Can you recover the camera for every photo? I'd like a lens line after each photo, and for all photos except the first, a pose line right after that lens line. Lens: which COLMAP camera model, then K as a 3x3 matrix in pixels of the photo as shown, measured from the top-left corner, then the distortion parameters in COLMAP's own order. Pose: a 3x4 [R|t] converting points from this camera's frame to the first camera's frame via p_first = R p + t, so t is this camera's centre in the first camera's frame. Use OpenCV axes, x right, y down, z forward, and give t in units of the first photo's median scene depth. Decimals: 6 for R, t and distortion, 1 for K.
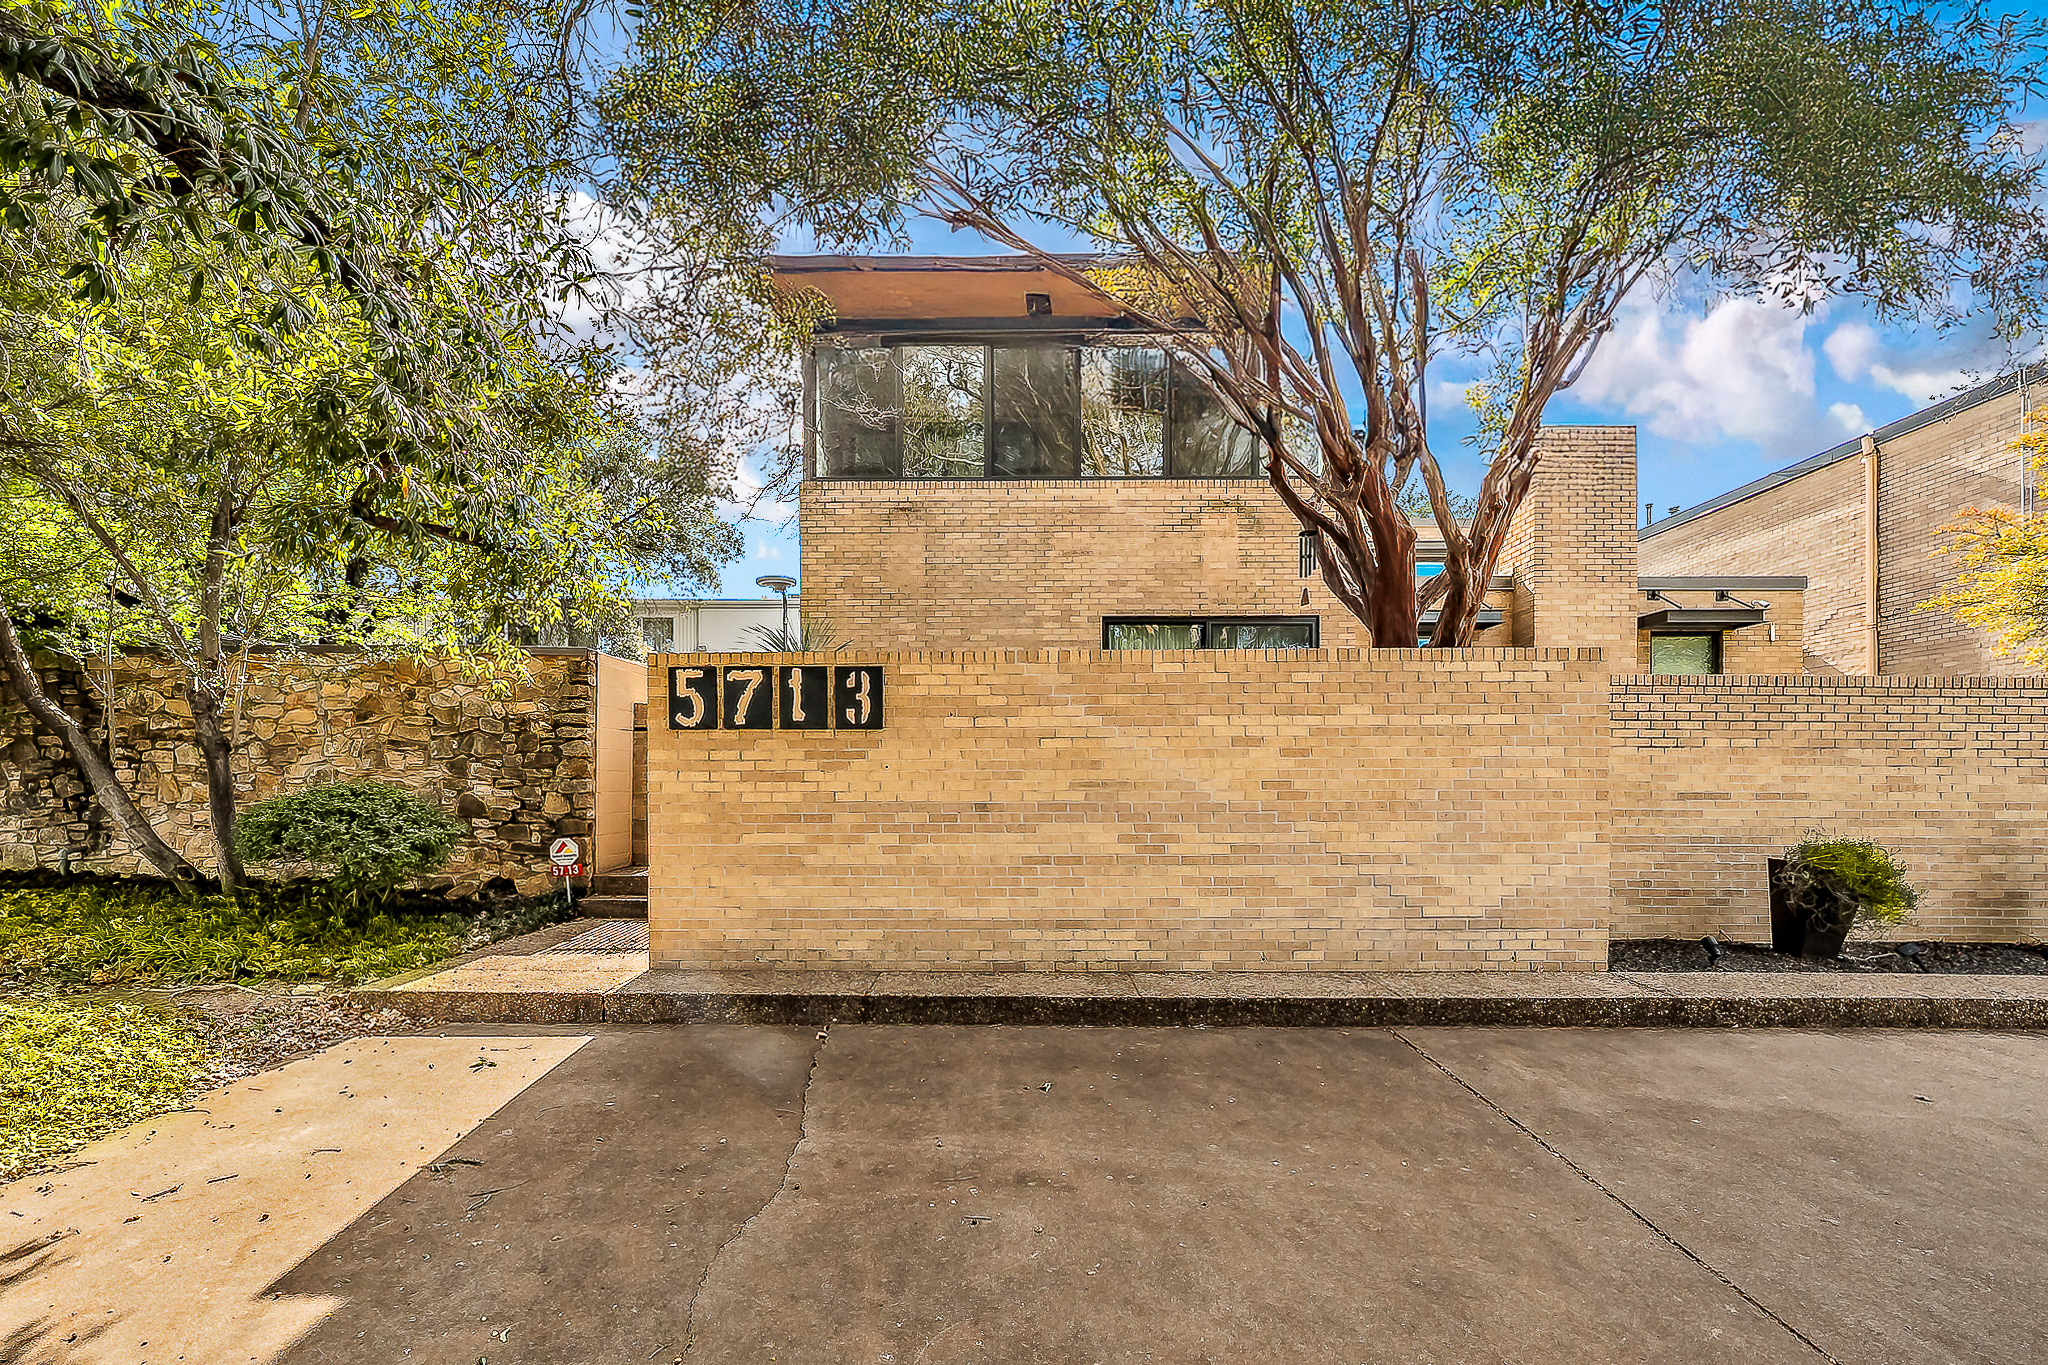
lens RADIAL K [[915.8, 0, 1022.7], [0, 915.8, 810.4], [0, 0, 1]] dist [0.002349, 0.000154]
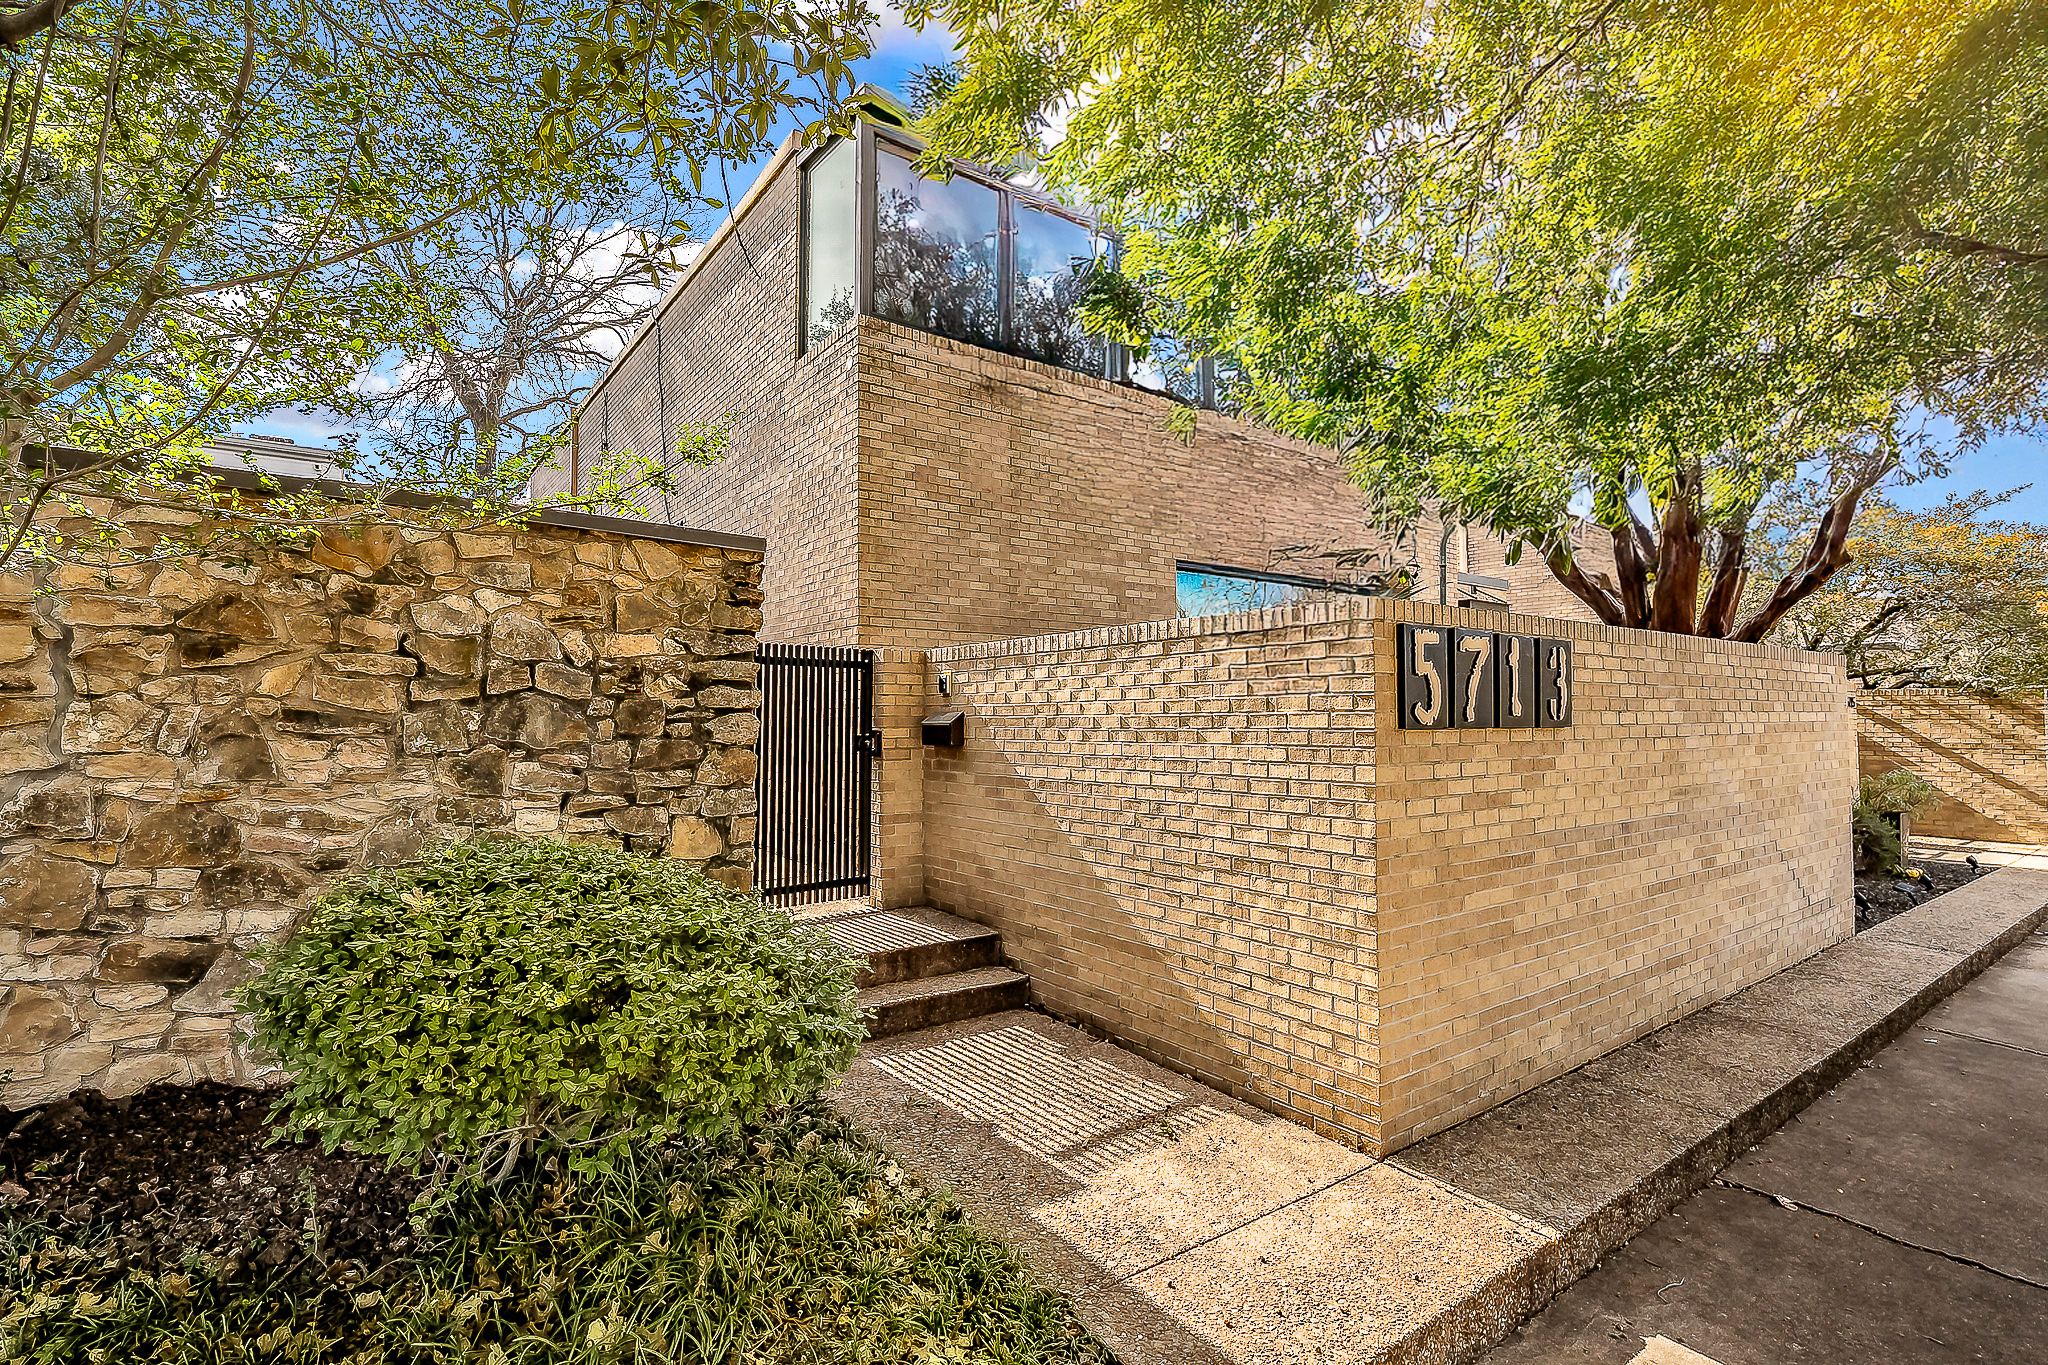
lens RADIAL K [[956.6, 0, 1024.0], [0, 956.6, 682.5], [0, 0, 1]] dist [0.000292, 0.000039]
pose [[0.800283, 0.025537, 0.599078, -0.683933], [0.009588, 0.998420, -0.055369, -0.062600], [-0.599545, 0.050055, 0.798774, 0.472218]]
